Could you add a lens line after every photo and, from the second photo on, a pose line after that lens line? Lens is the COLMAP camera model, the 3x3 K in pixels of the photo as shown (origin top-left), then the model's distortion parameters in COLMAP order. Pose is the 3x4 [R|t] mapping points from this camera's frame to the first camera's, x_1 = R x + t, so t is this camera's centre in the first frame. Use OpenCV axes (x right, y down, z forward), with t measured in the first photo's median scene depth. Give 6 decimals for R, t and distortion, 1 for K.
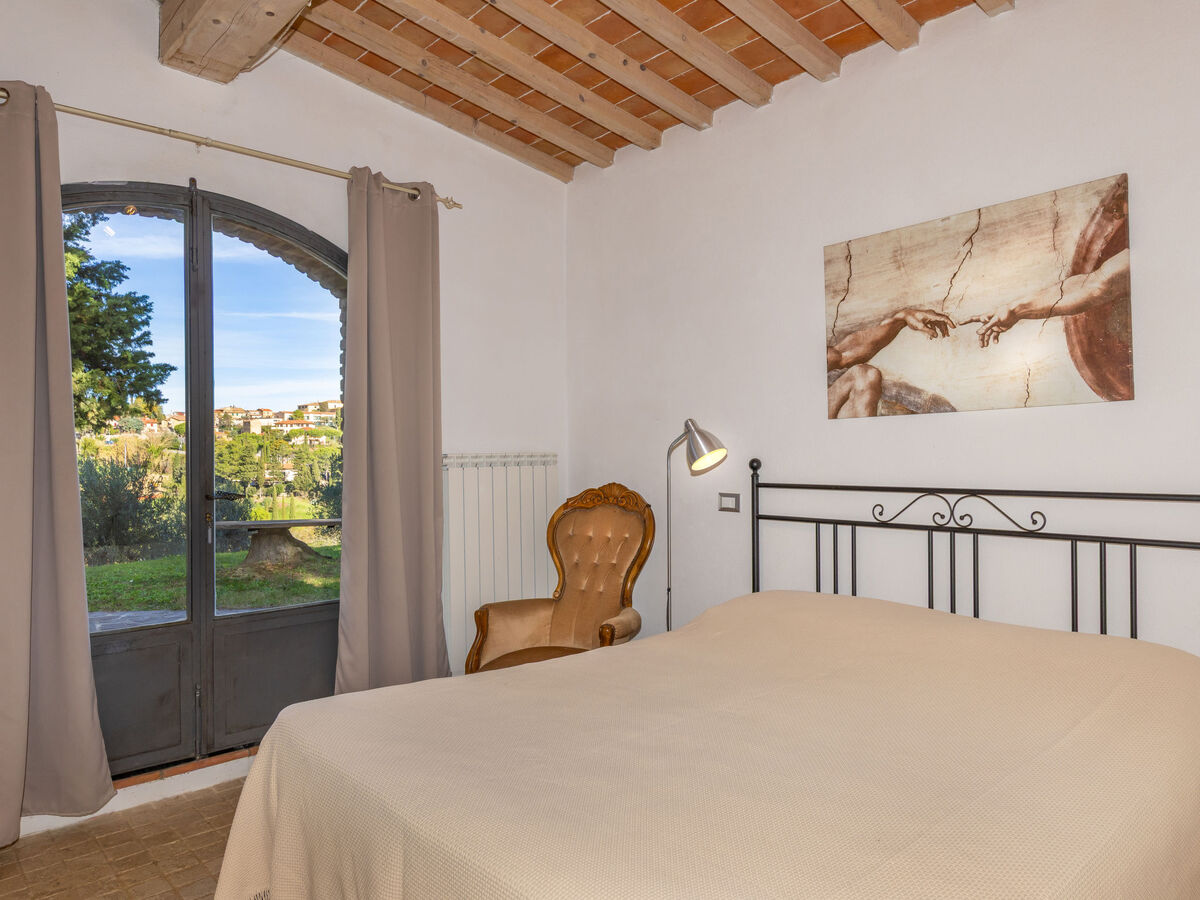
lens RADIAL K [[804.2, 0, 600.0], [0, 804.2, 450.0], [0, 0, 1]] dist [0.009099, 0.001332]
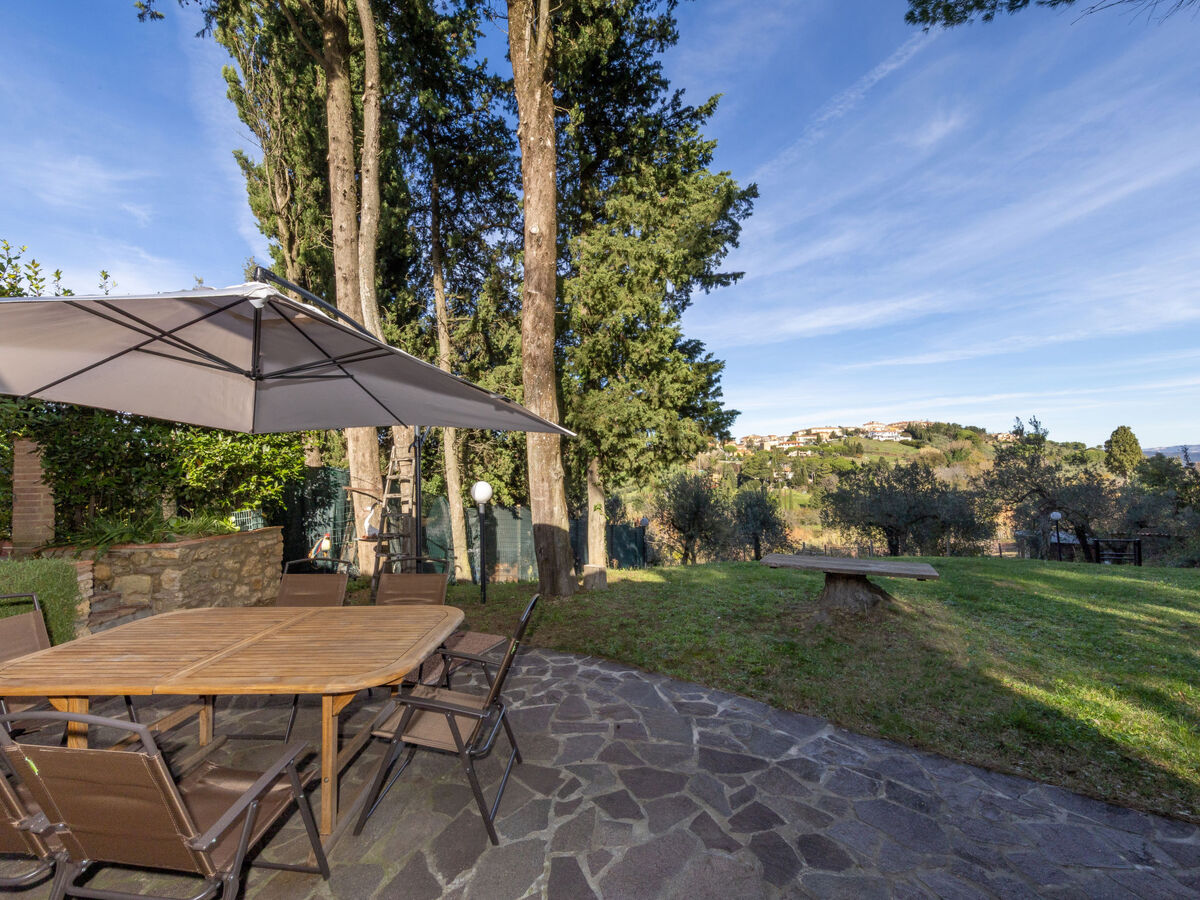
lens RADIAL K [[430.4, 0, 600.0], [0, 430.4, 450.0], [0, 0, 1]] dist [0.000310, 0.000002]
pose [[0.728992, -0.018532, -0.684271, -0.219038], [0.010812, 0.999820, -0.015559, -0.033834], [0.684437, 0.003944, 0.729061, 0.347661]]
